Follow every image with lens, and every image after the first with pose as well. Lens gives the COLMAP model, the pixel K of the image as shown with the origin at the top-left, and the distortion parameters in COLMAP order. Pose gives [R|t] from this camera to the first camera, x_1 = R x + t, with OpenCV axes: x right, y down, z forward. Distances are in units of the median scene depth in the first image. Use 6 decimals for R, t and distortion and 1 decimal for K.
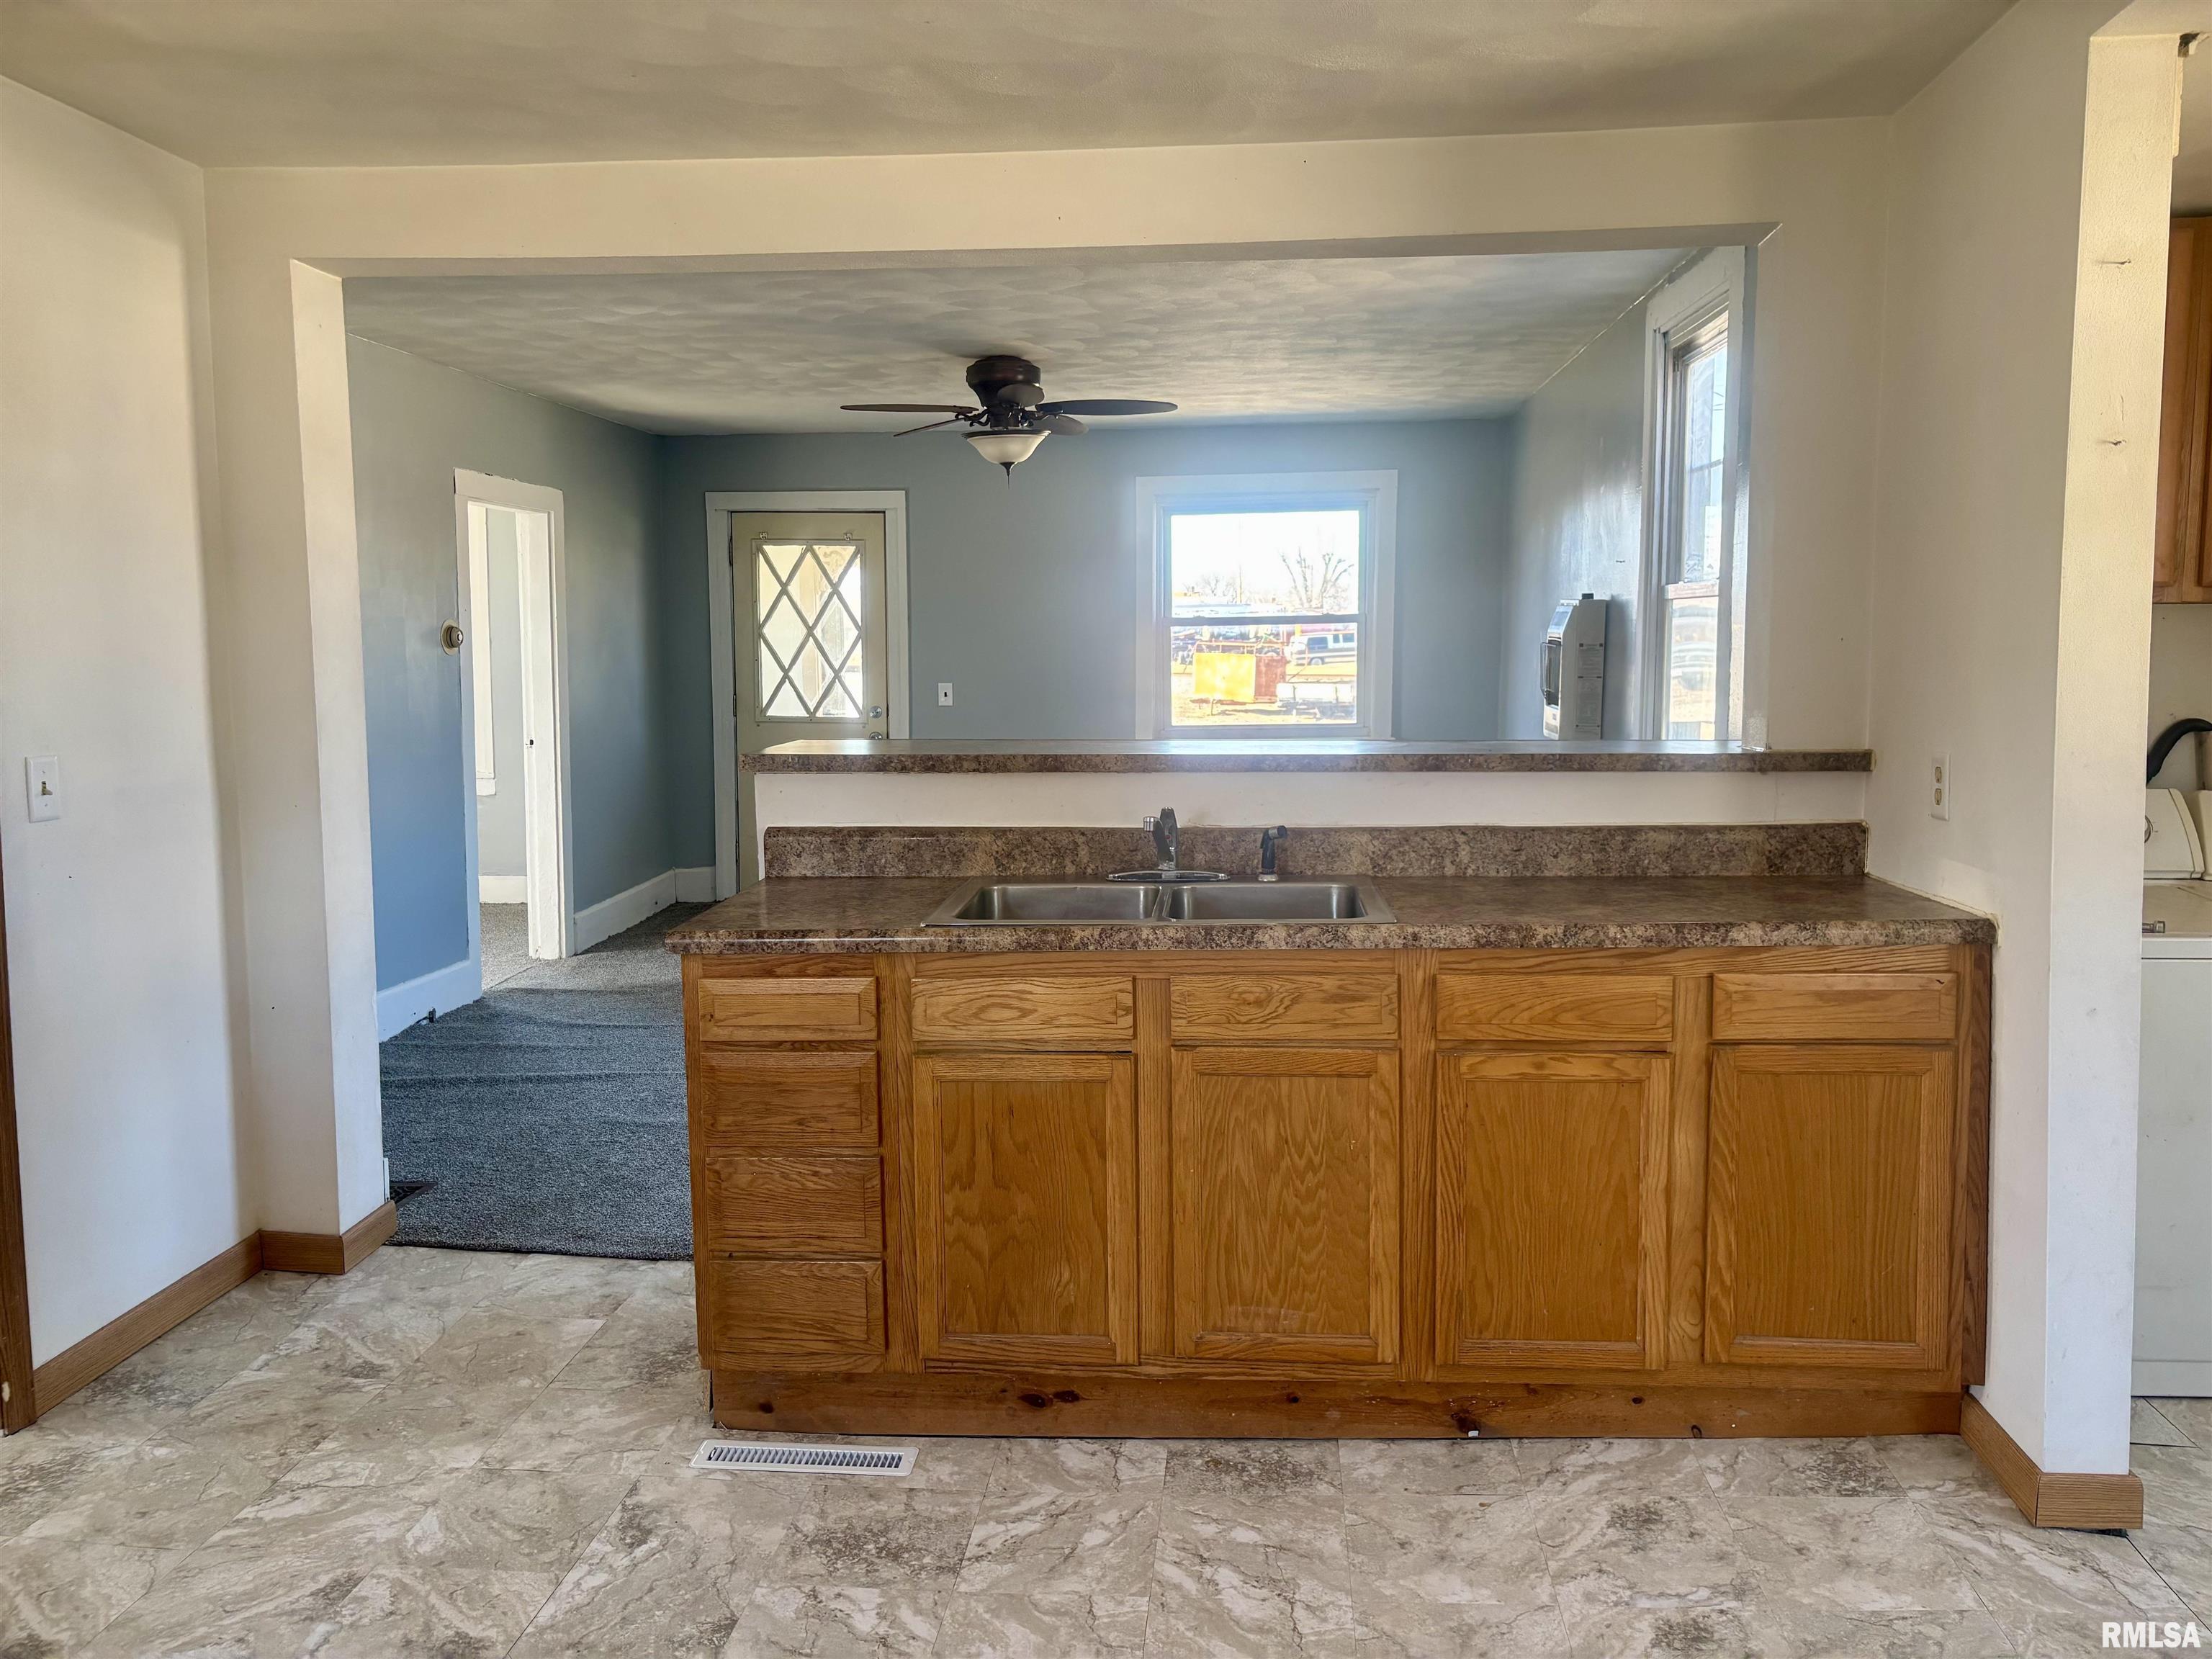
lens RADIAL K [[1659.4, 0, 1115.7], [0, 1659.4, 814.1], [0, 0, 1]] dist [0.053382, -0.056709]
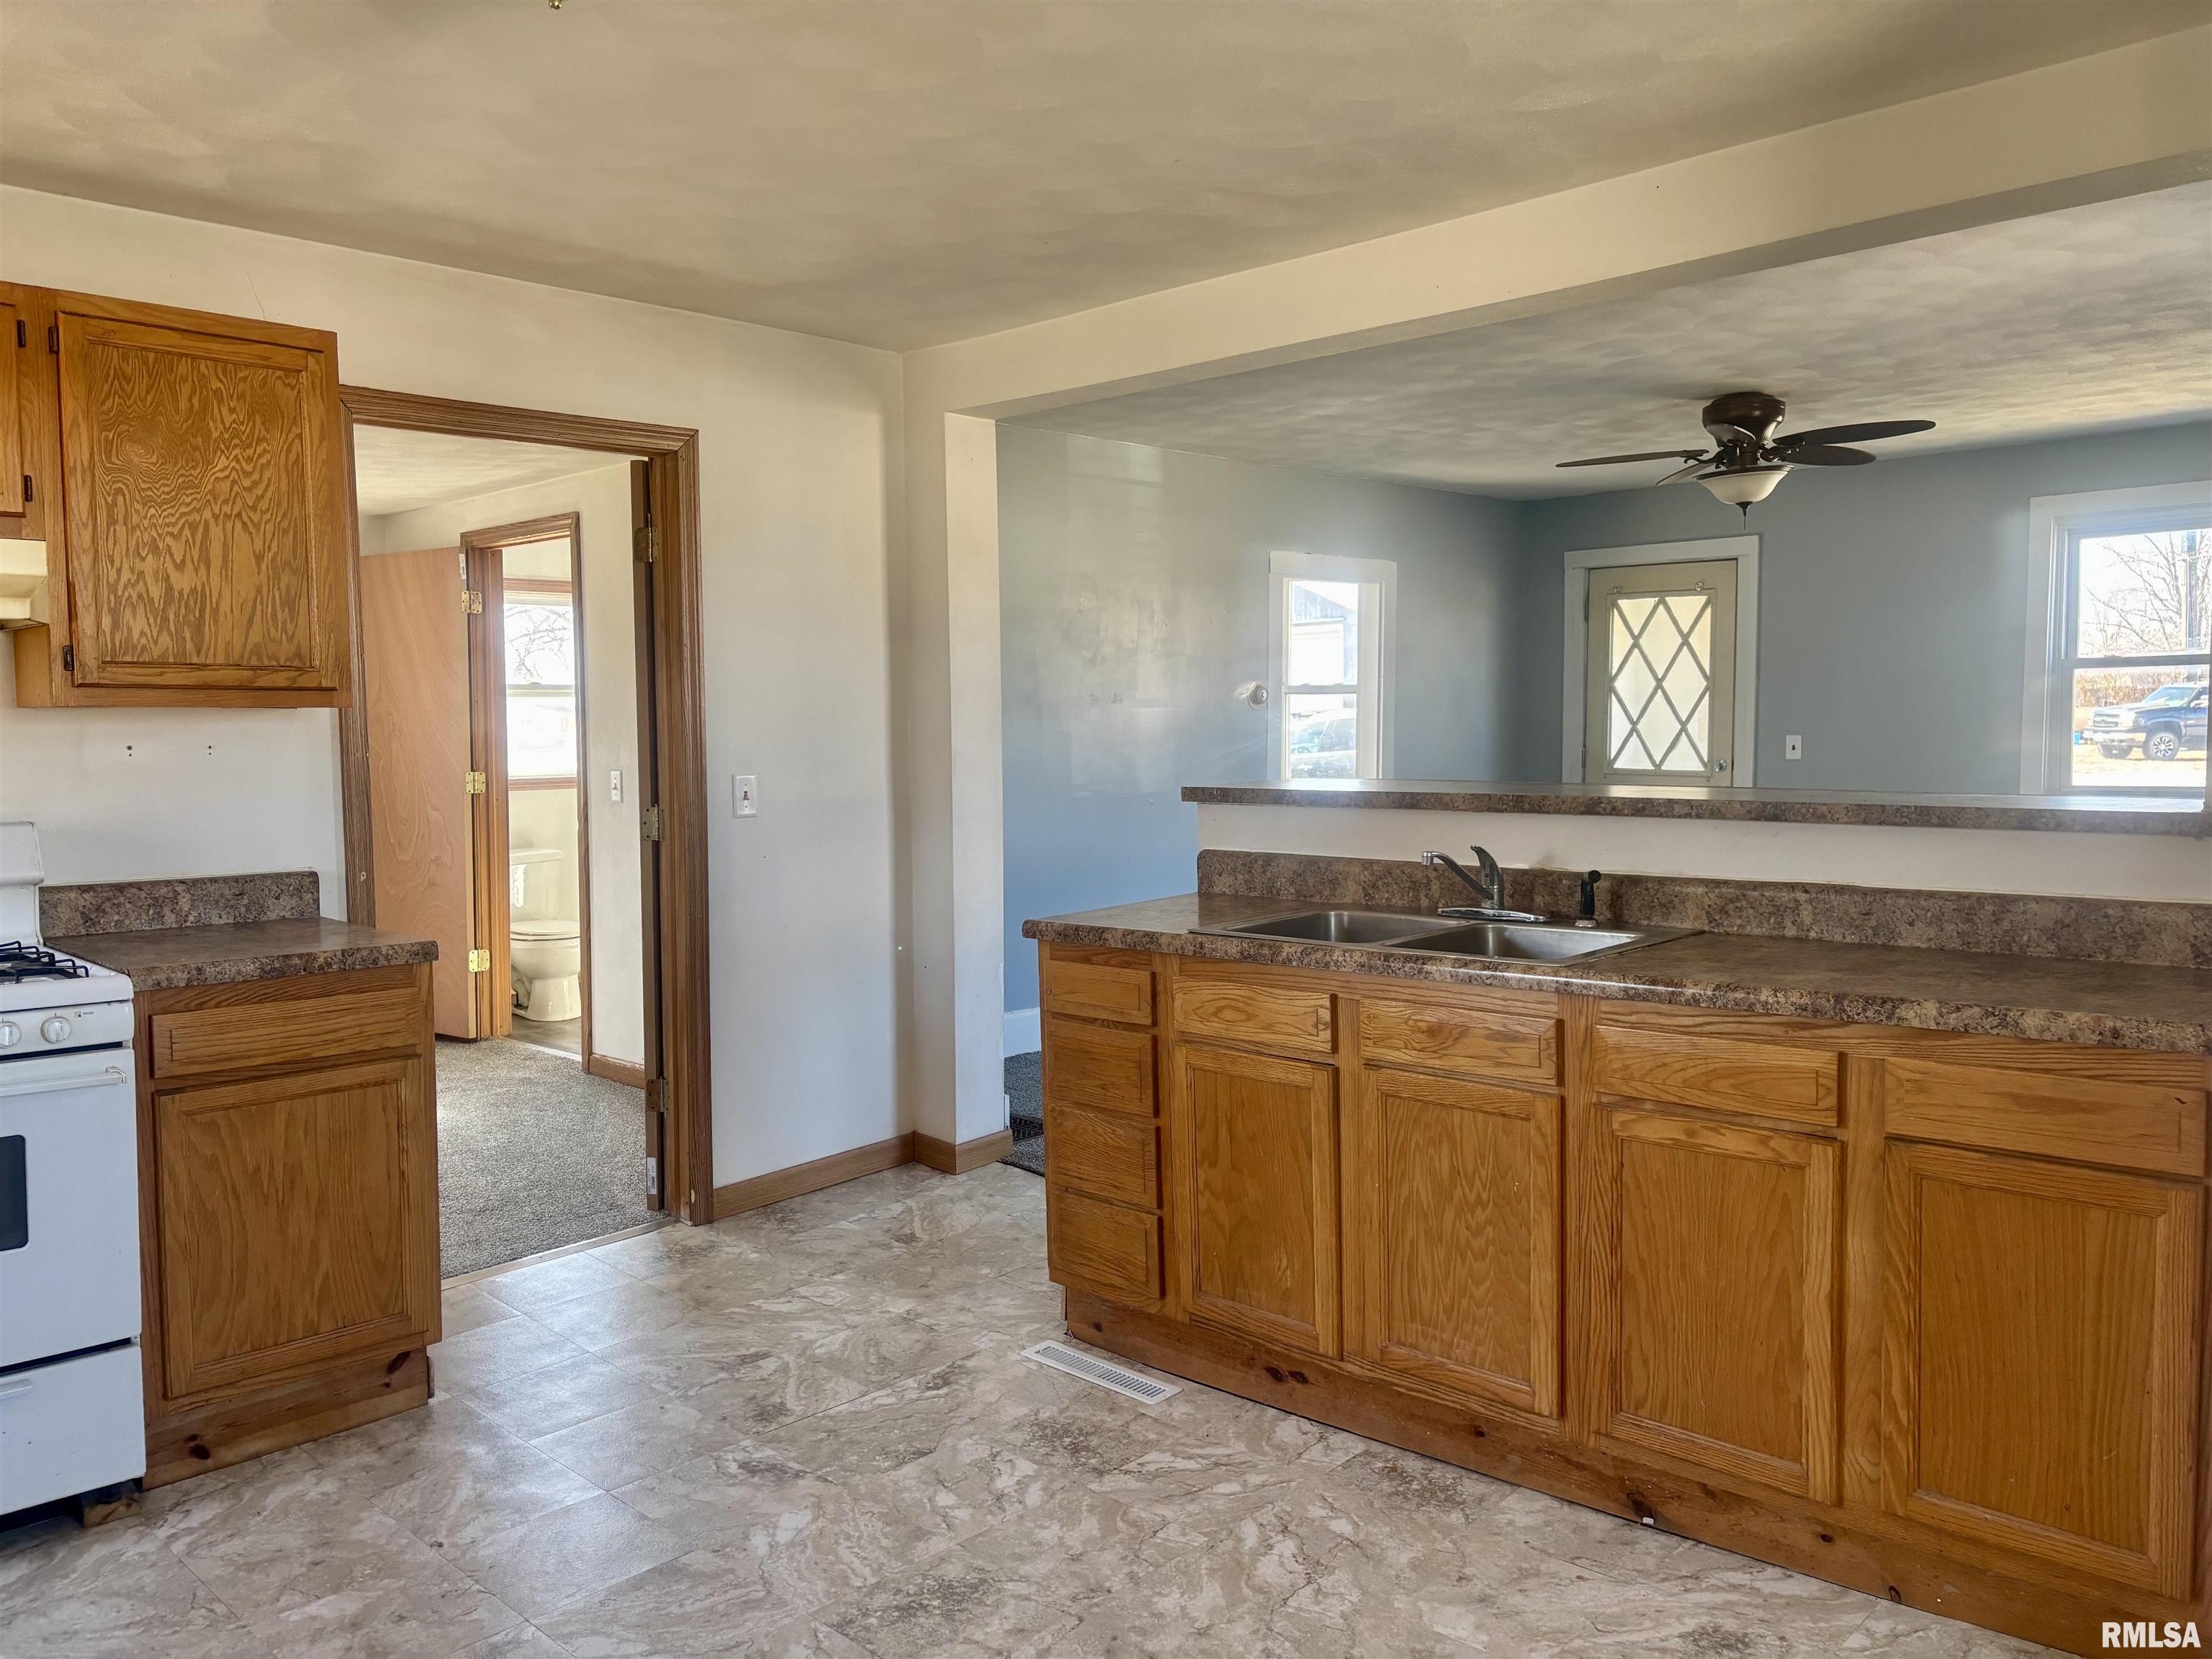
lens RADIAL K [[1659.4, 0, 1103.5], [0, 1659.4, 837.2], [0, 0, 1]] dist [0.053382, -0.056709]
pose [[0.775330, 0.042578, -0.630119, 0.529227], [-0.056312, 0.998412, -0.001825, 0.006086], [0.629040, 0.036898, 0.776497, 0.060501]]
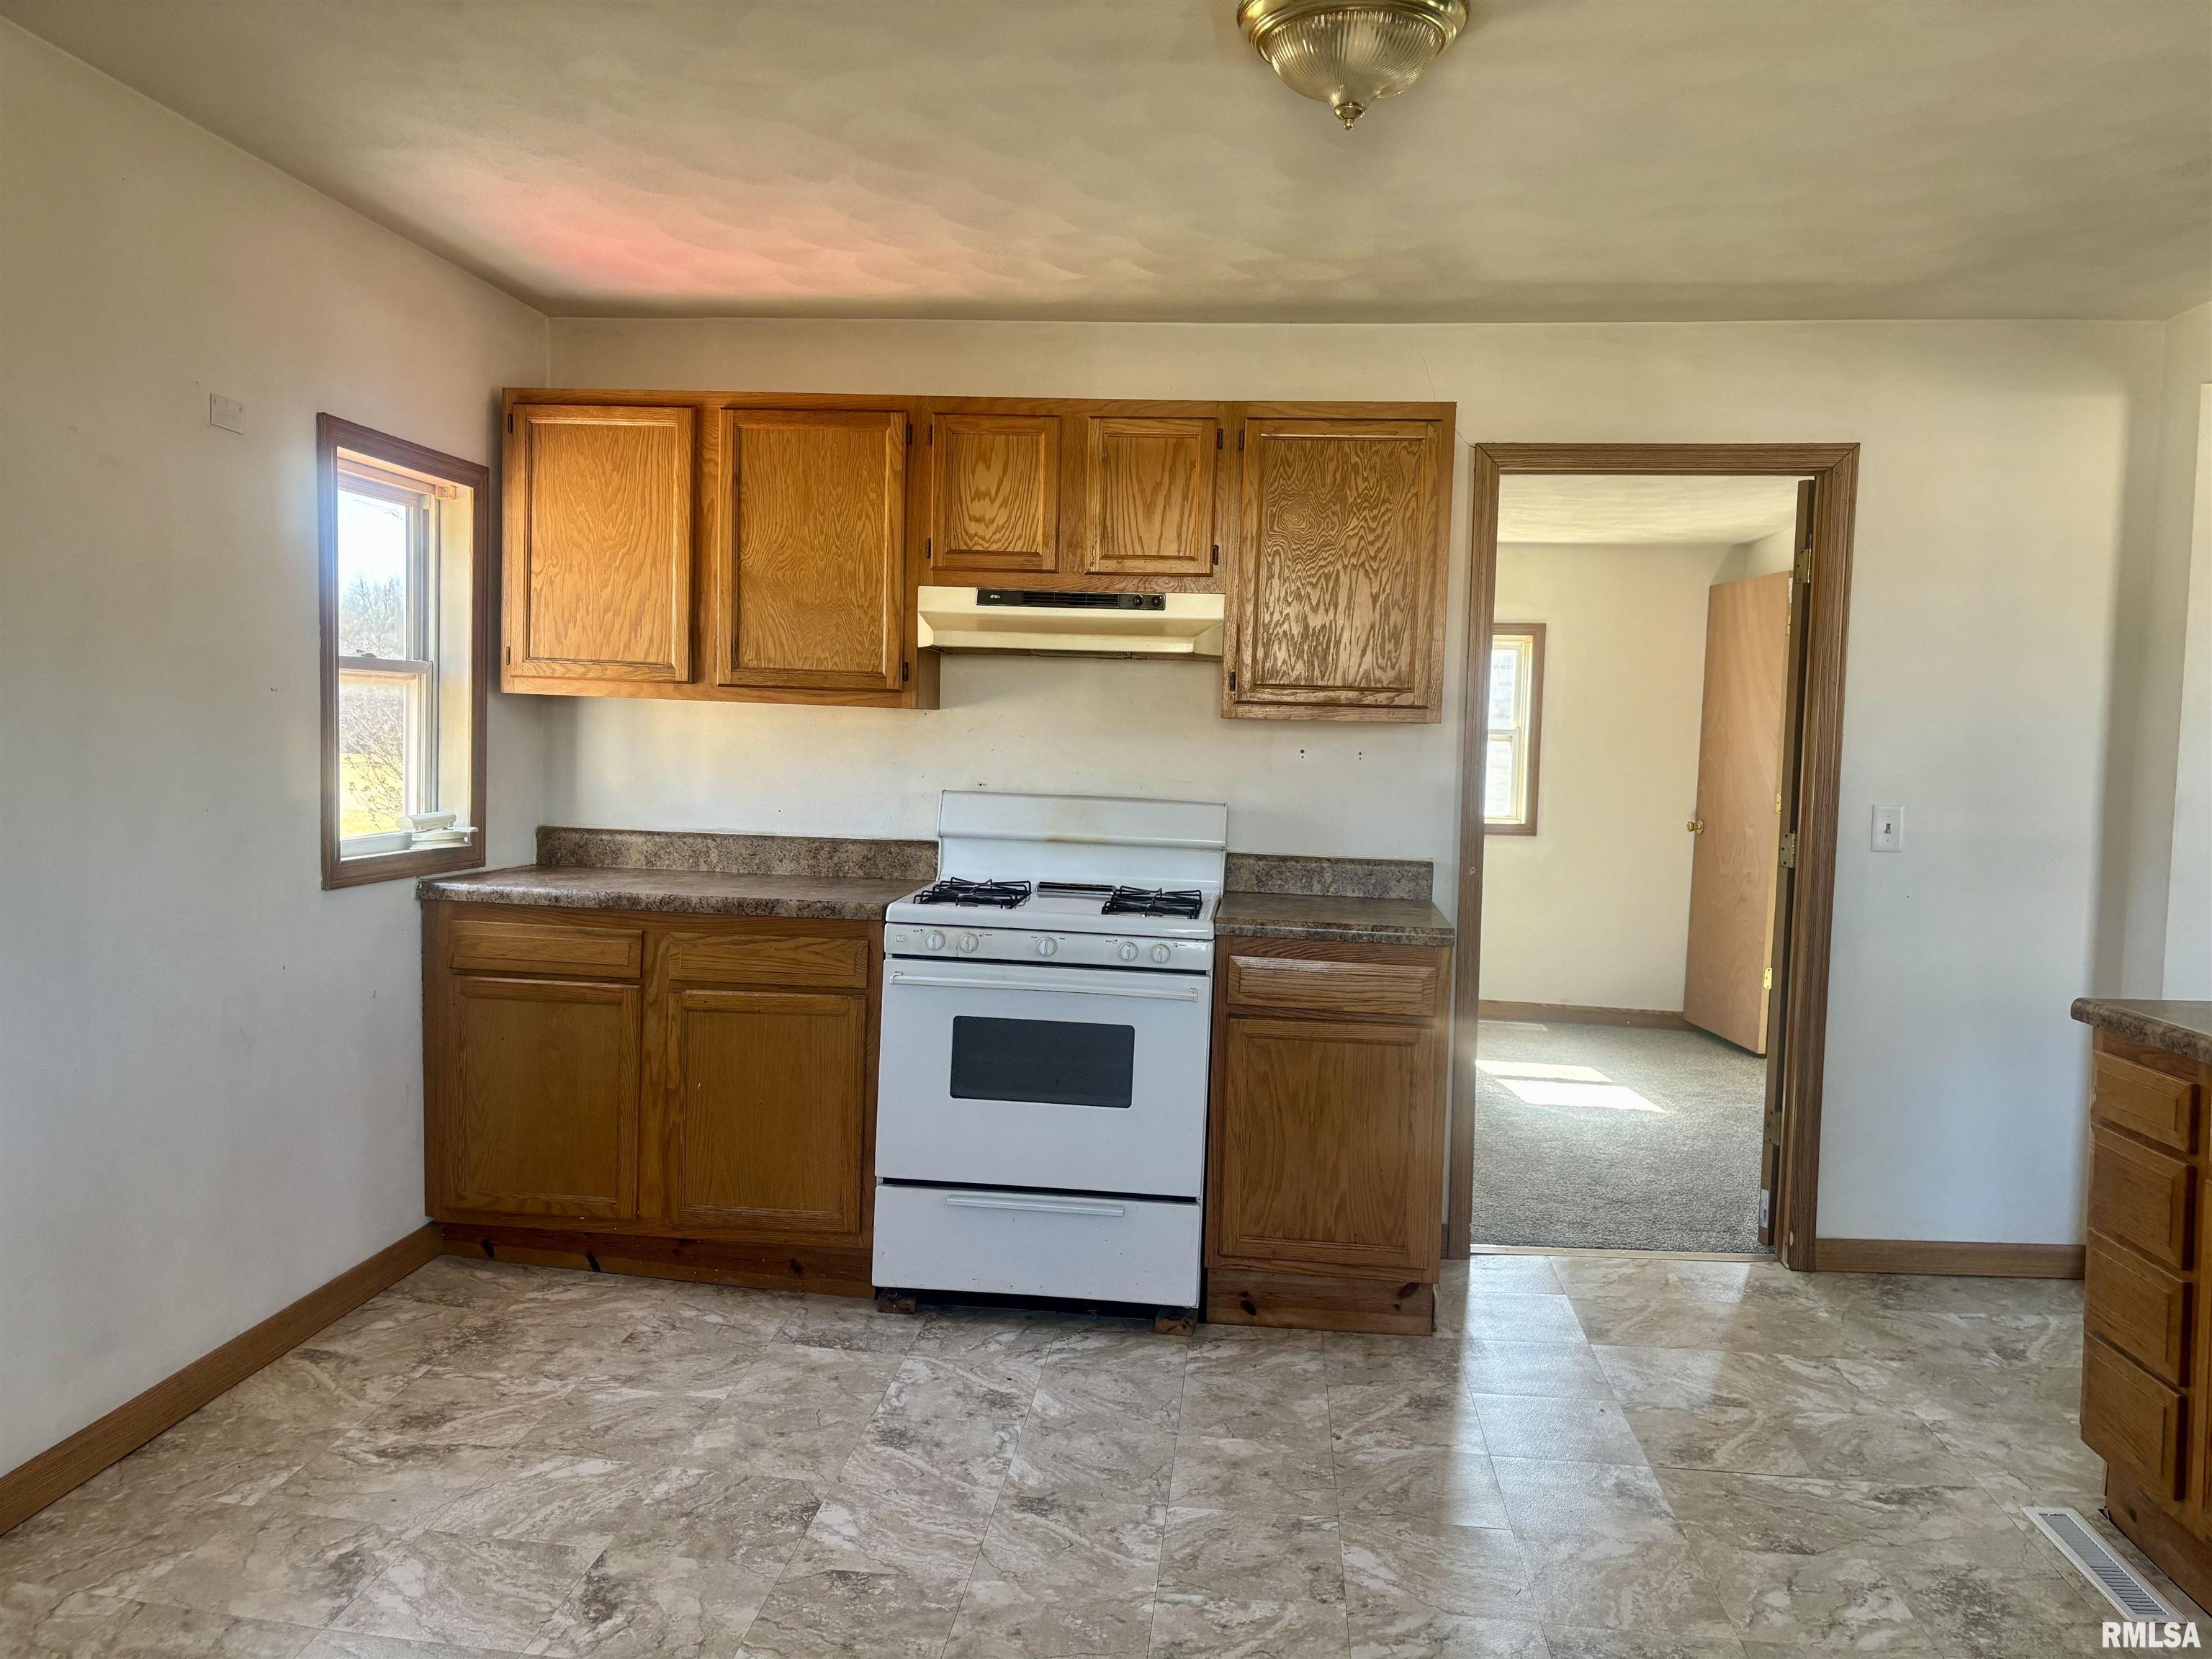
lens RADIAL K [[1659.4, 0, 1130.7], [0, 1659.4, 816.0], [0, 0, 1]] dist [0.053382, -0.056709]
pose [[-0.001153, 0.058697, -0.998275, 0.727925], [-0.123200, 0.990662, 0.058391, -0.028438], [0.992381, 0.123055, 0.006089, 0.370482]]
